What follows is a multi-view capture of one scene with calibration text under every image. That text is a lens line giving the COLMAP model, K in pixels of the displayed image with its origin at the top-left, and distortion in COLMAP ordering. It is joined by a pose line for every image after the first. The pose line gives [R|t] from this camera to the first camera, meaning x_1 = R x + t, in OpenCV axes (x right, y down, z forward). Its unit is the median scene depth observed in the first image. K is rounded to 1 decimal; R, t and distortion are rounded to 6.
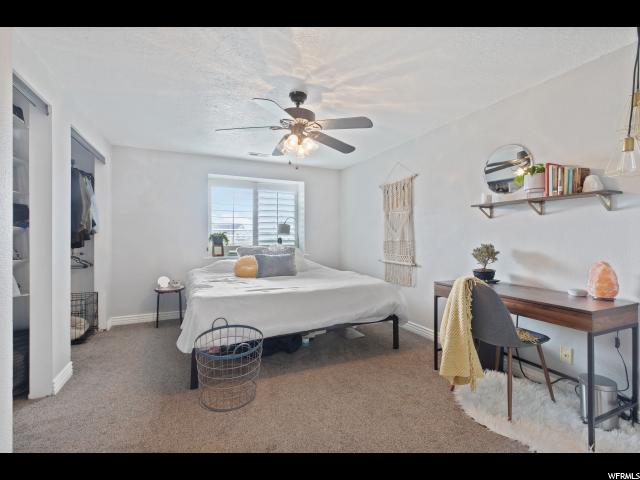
lens RADIAL K [[285.7, 0, 320.0], [0, 285.7, 240.0], [0, 0, 1]] dist [0.002665, -0.000230]
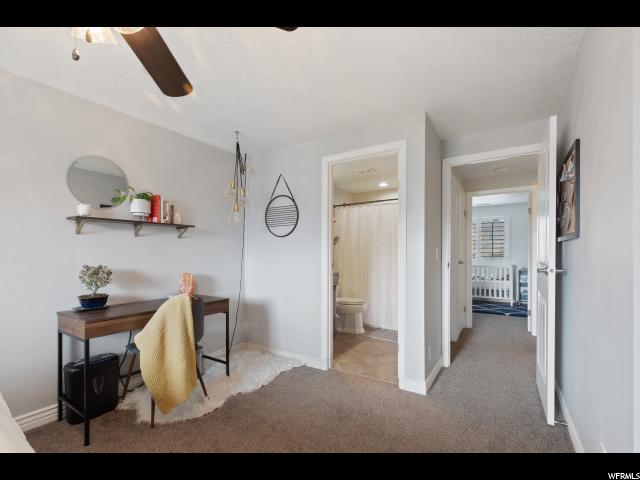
lens RADIAL K [[294.0, 0, 318.9], [0, 294.0, 251.6], [0, 0, 1]] dist [-0.000073, -0.000043]
pose [[-0.542094, -0.004576, 0.840305, -0.614289], [0.006613, 0.999931, 0.009711, -0.036341], [-0.840292, 0.010821, -0.542027, 1.082577]]
